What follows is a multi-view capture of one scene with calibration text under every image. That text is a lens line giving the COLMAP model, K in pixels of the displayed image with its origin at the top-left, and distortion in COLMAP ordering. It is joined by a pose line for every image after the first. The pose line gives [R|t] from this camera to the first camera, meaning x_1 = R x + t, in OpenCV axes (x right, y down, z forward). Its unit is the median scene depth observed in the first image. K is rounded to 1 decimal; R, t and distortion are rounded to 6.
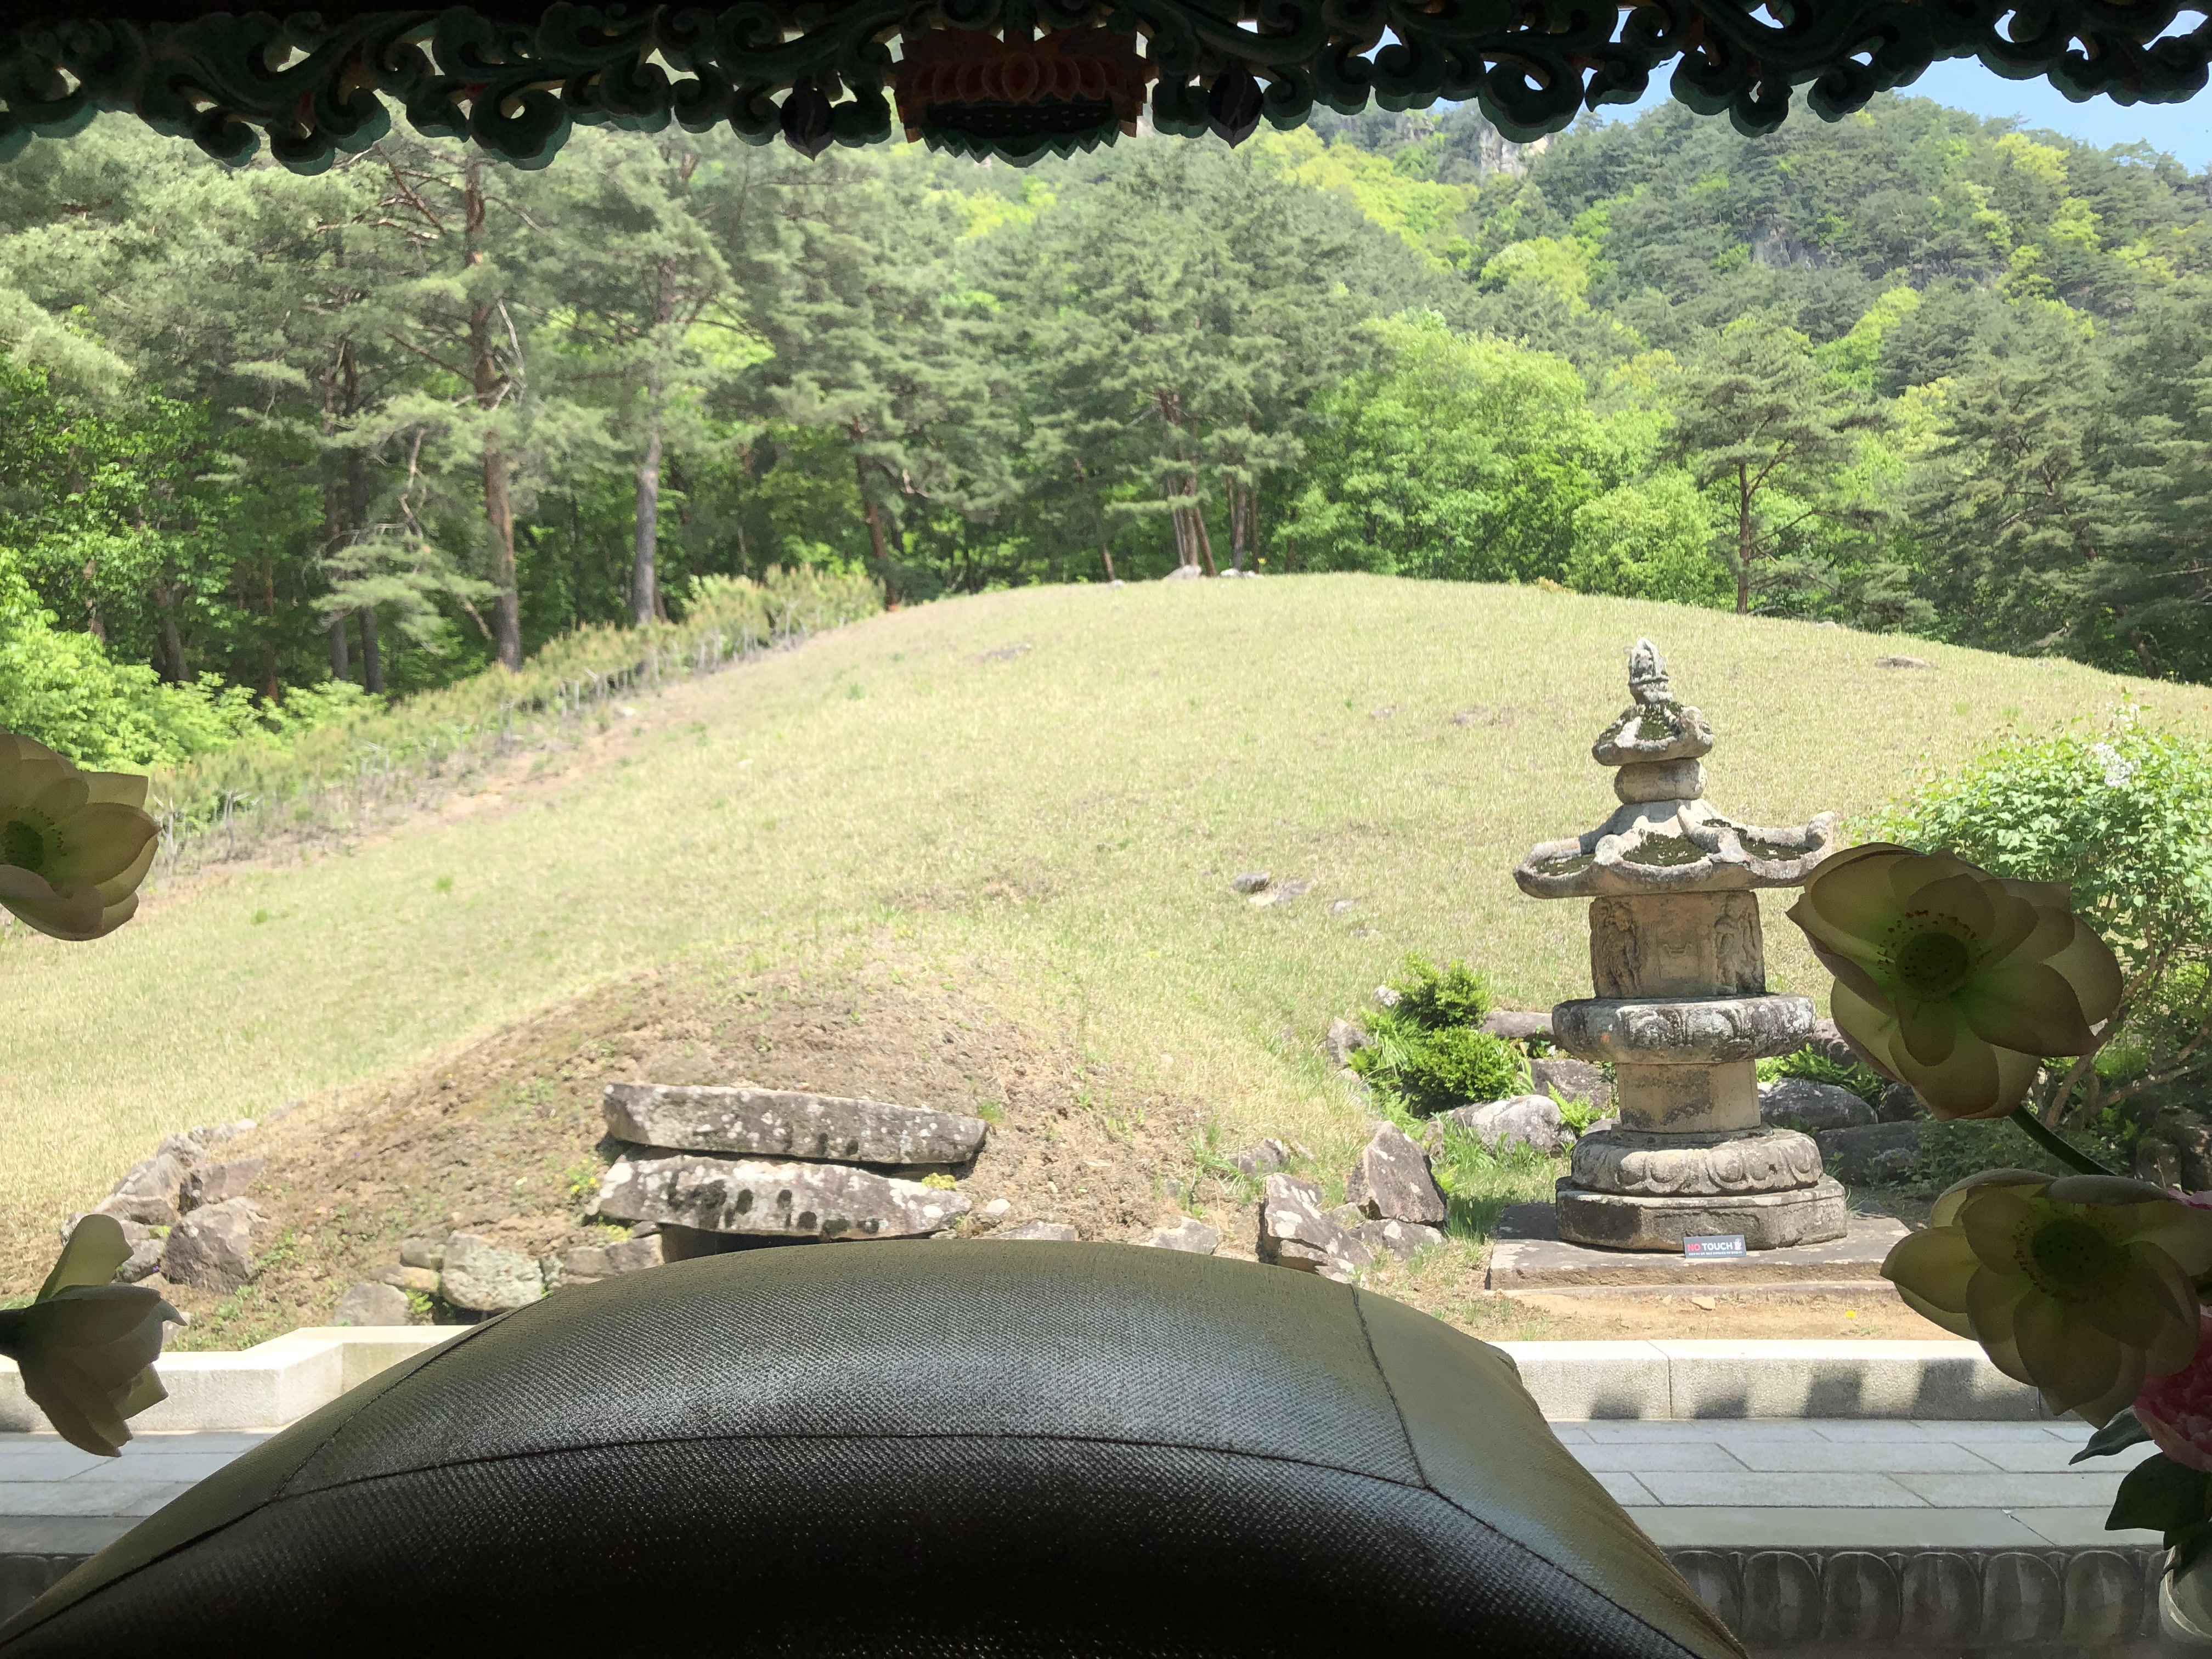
lens RADIAL K [[1816.9, 0, 1079.1], [0, 1816.9, 849.1], [0, 0, 1]] dist [0.030408, -0.022702]
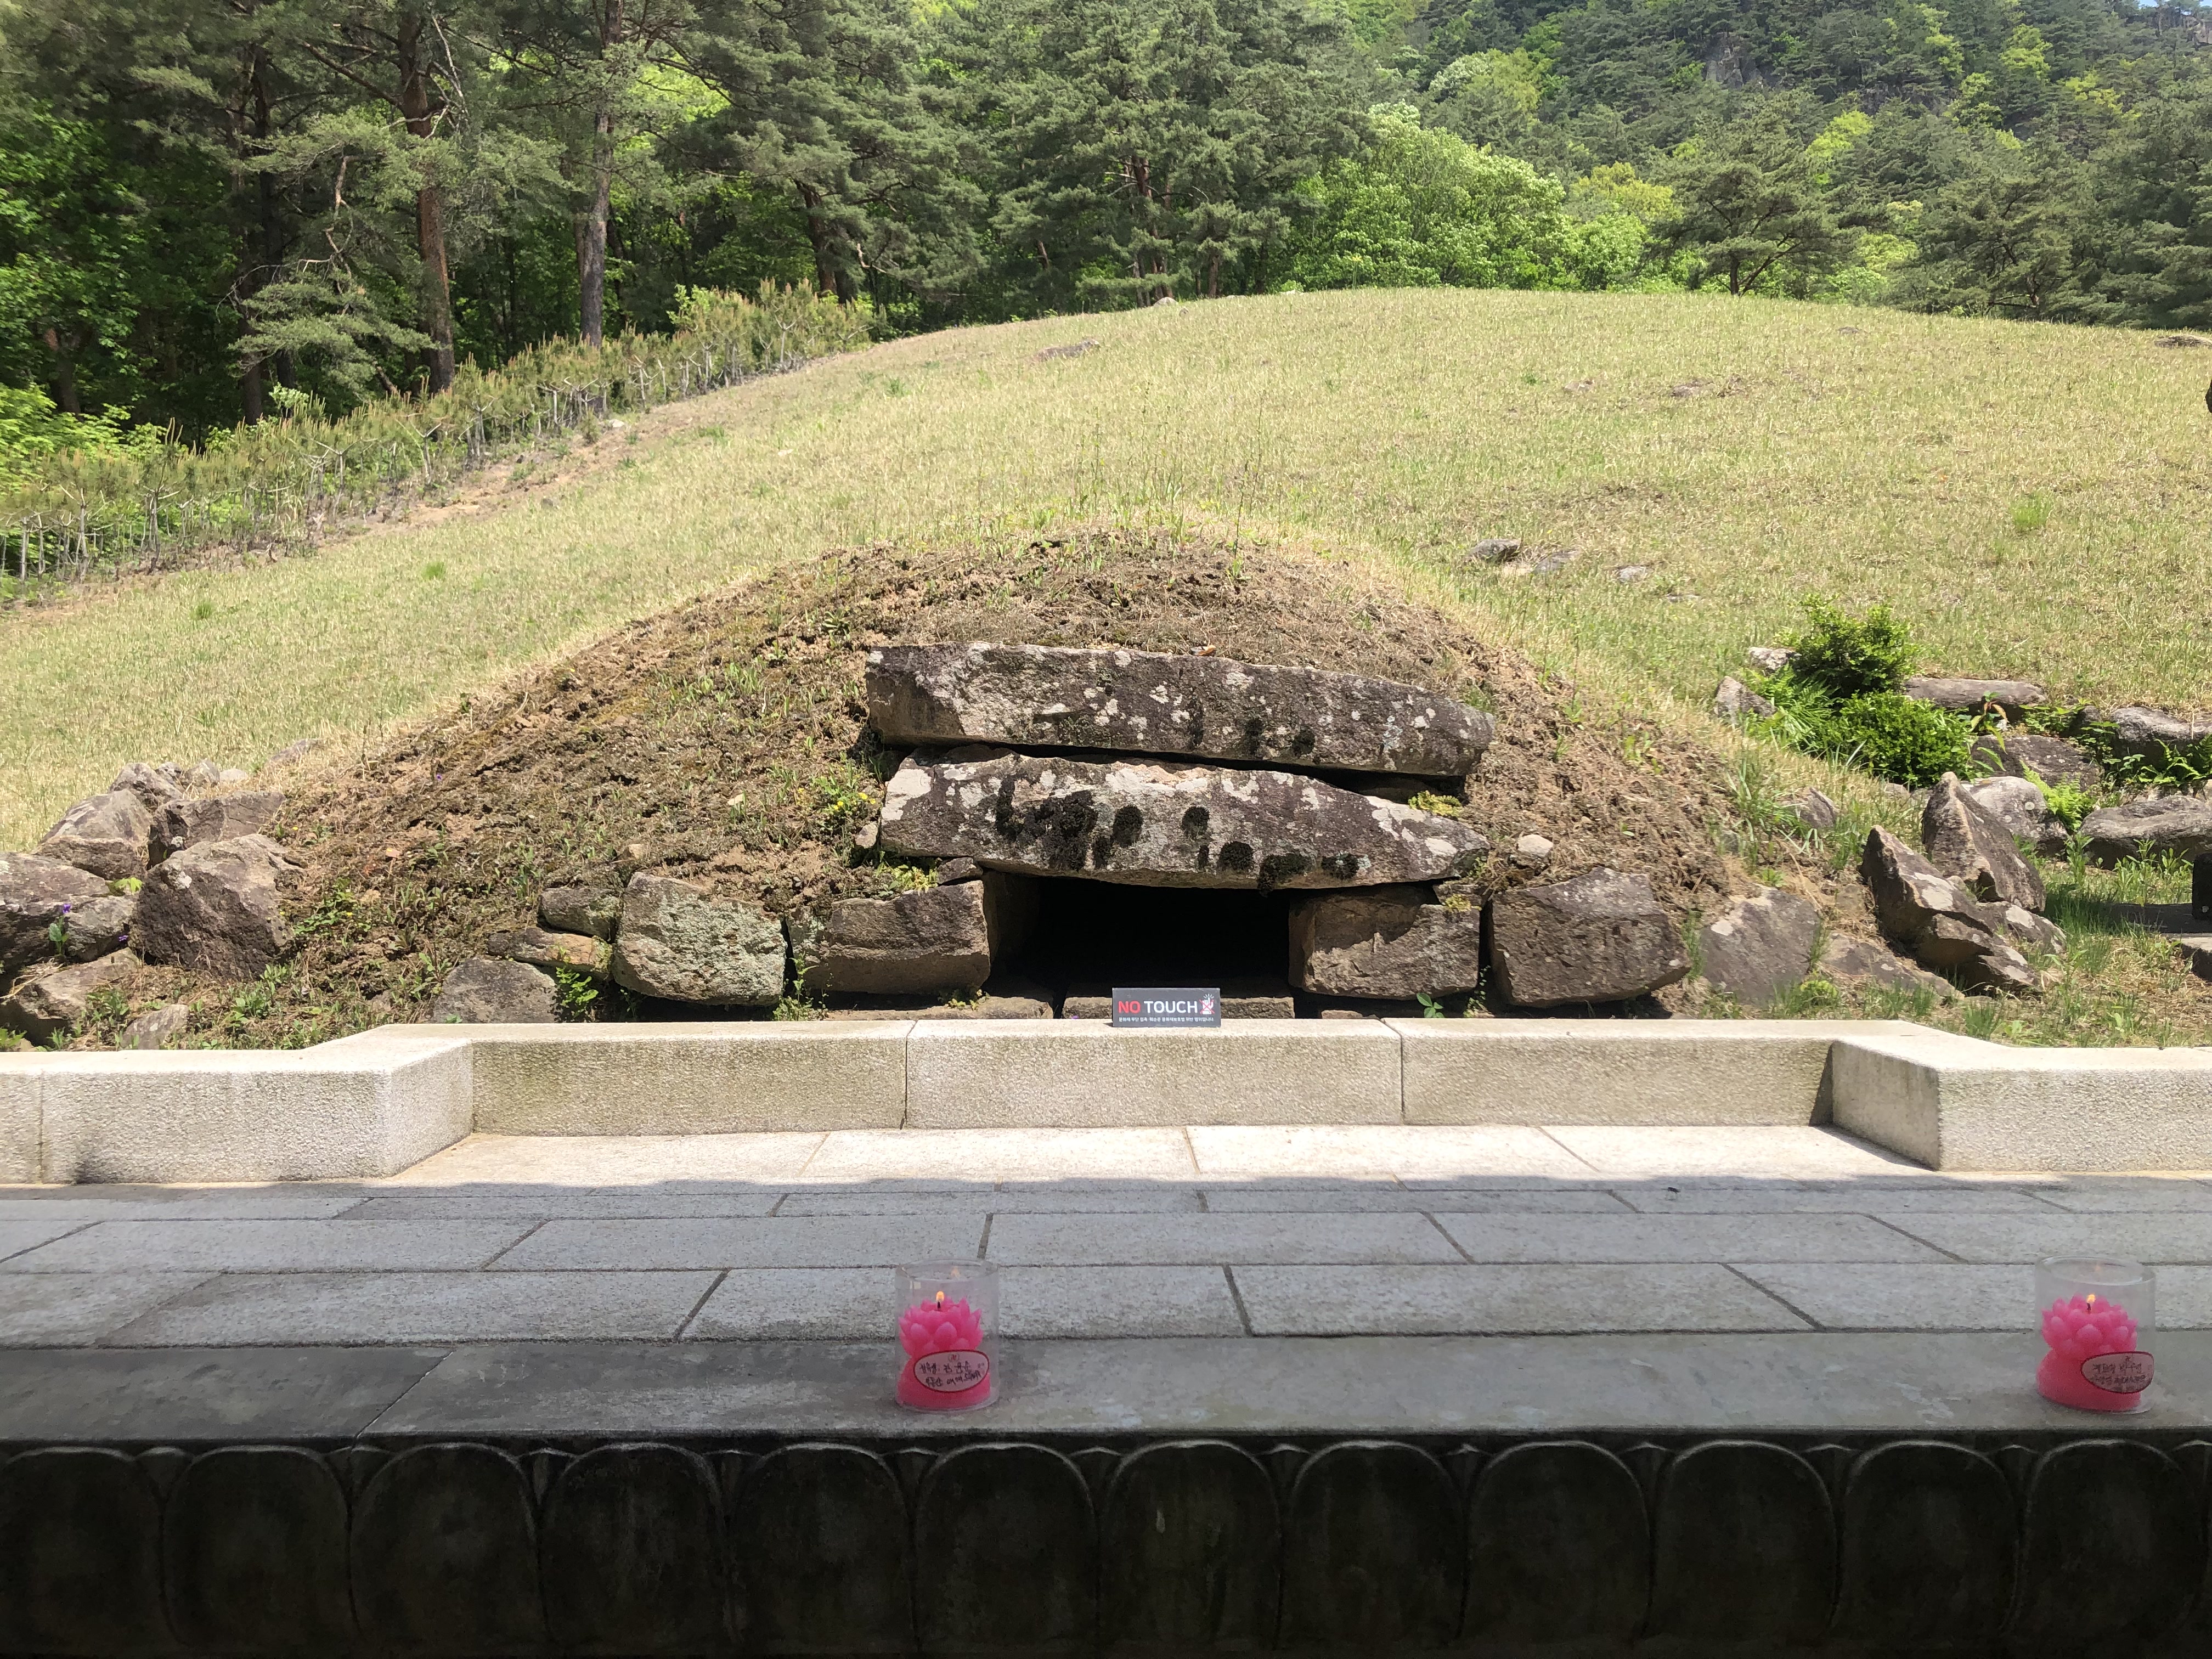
lens RADIAL K [[1816.9, 0, 1091.3], [0, 1816.9, 776.5], [0, 0, 1]] dist [0.030408, -0.022702]
pose [[0.998615, 0.015636, 0.050243, -0.195521], [-0.018470, 0.998235, 0.056437, 0.123706], [-0.049272, -0.057287, 0.997141, 0.346719]]
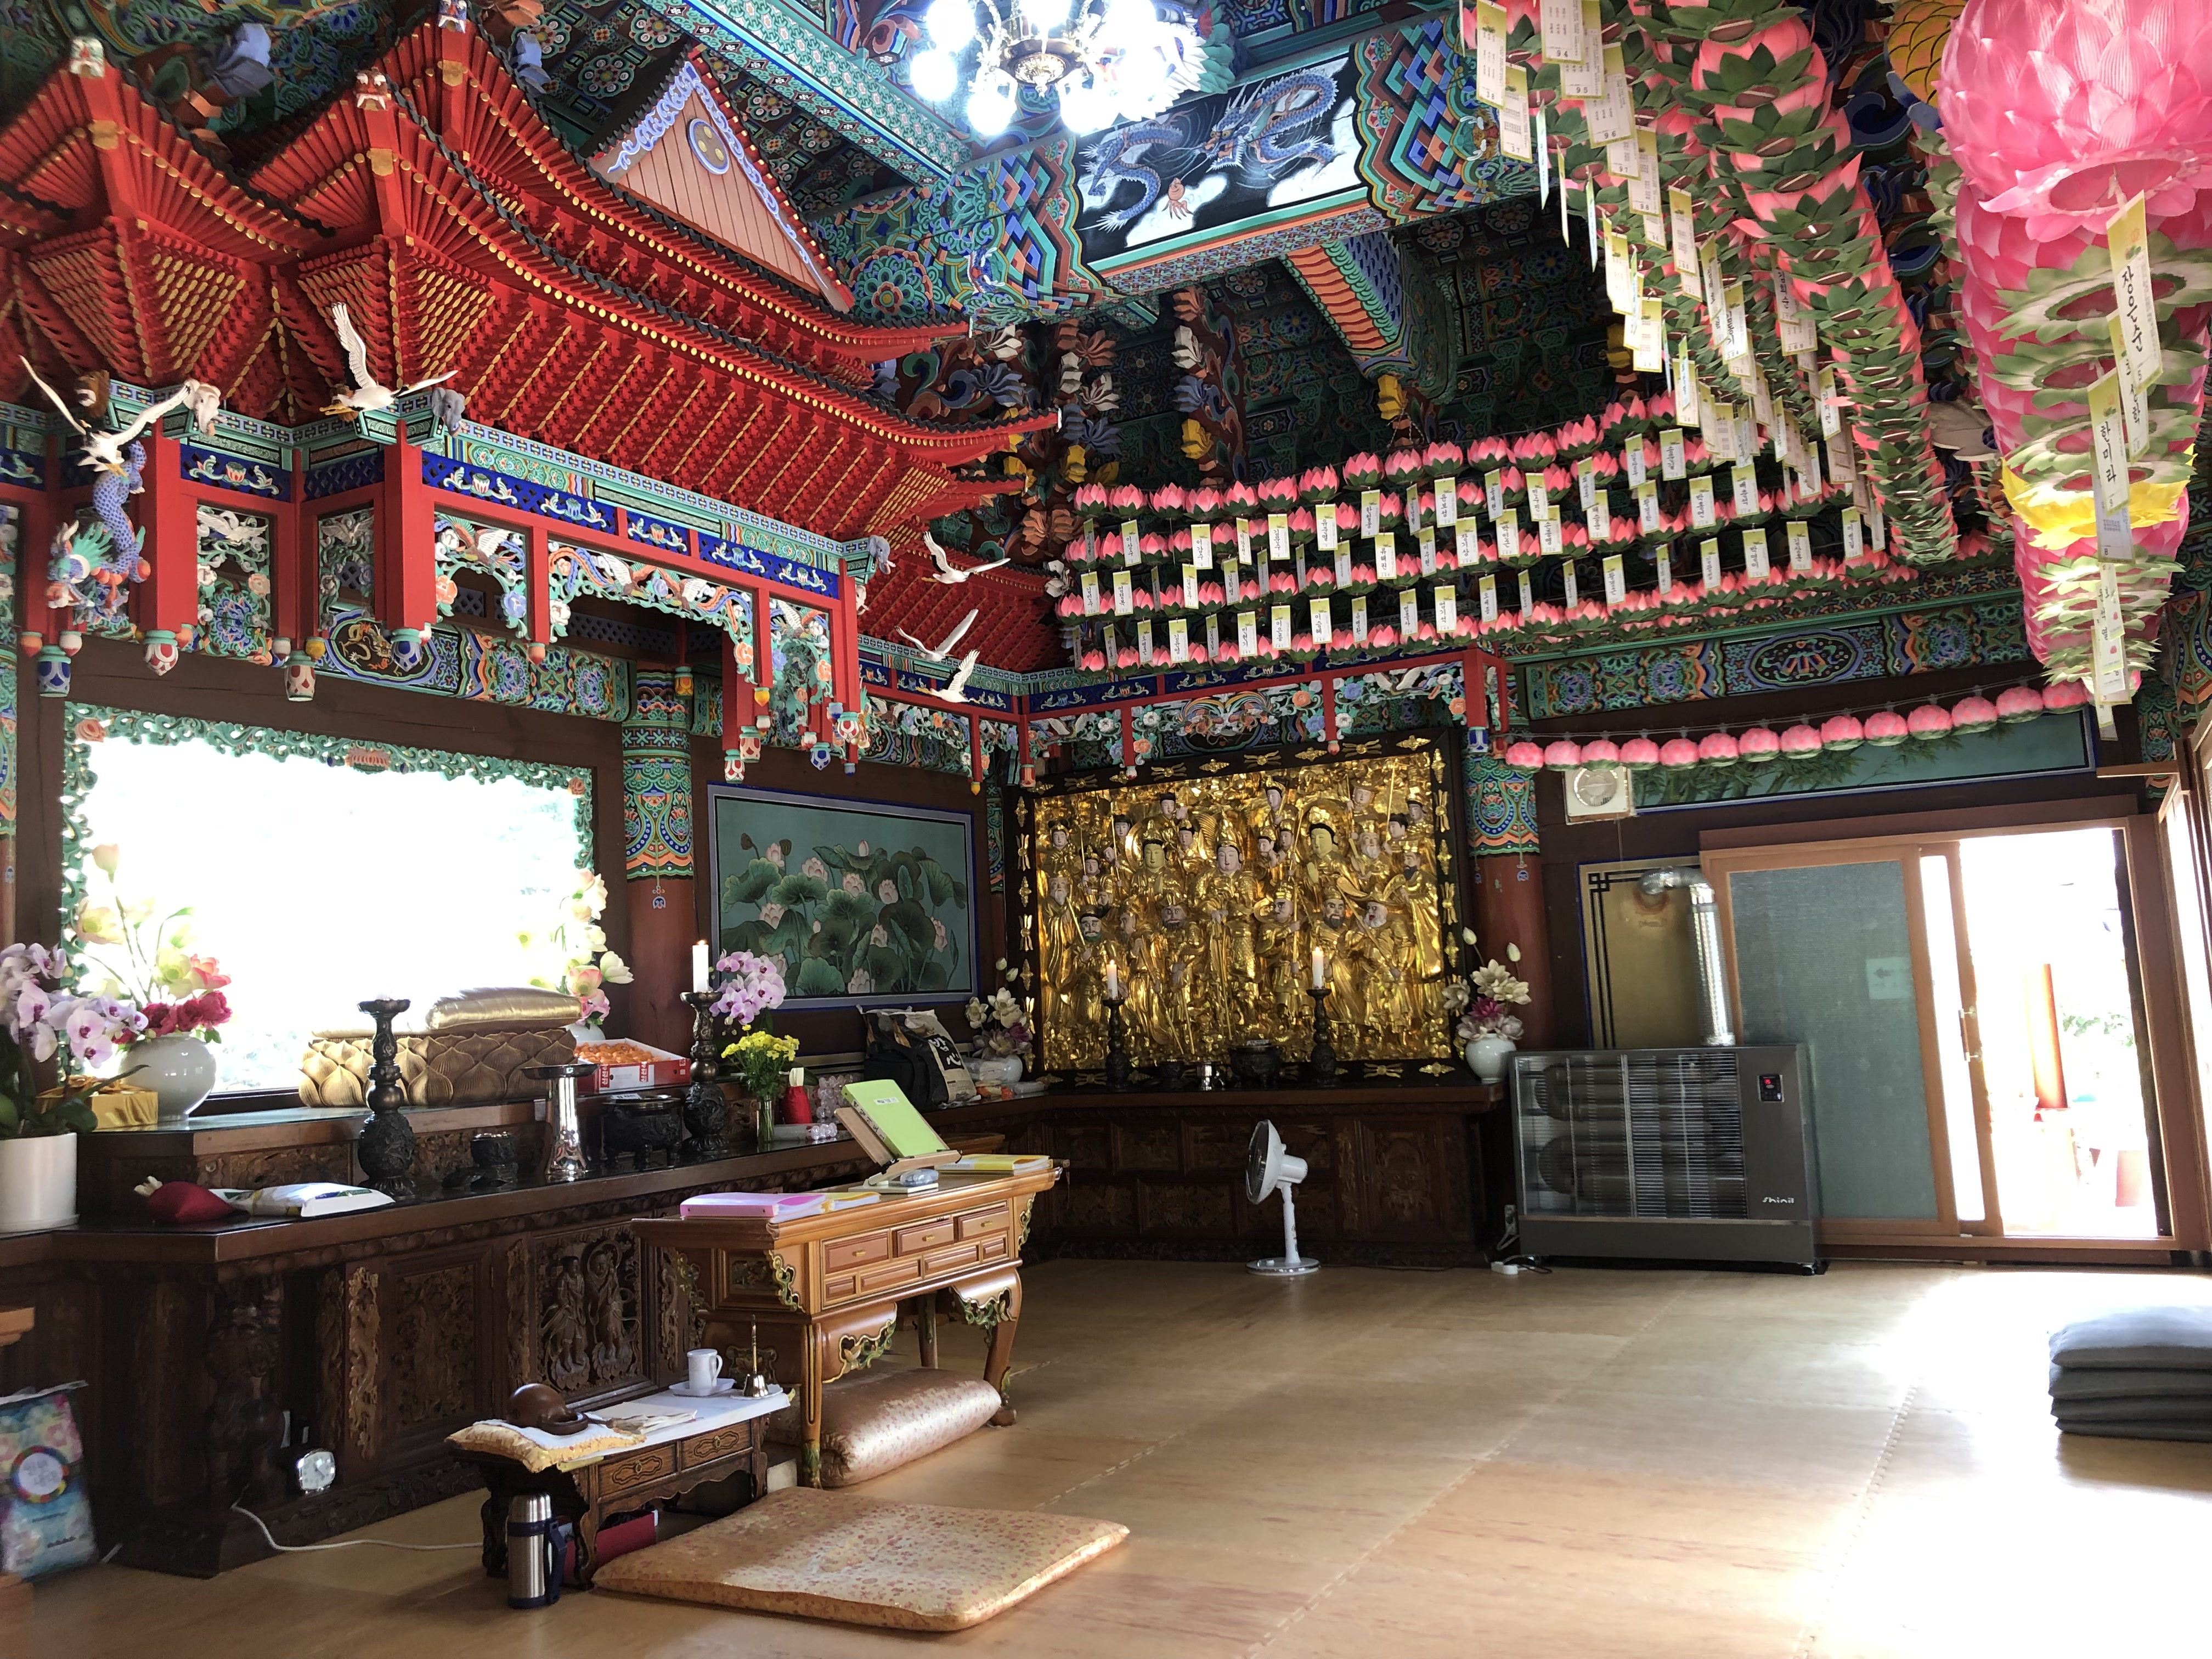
lens RADIAL K [[1816.9, 0, 1105.4], [0, 1816.9, 811.5], [0, 0, 1]] dist [0.030408, -0.022702]
pose [[0.432634, 0.086808, 0.897381, -0.731676], [-0.028567, 0.996174, -0.082593, 0.014319], [-0.901117, 0.010097, 0.433458, -0.597356]]
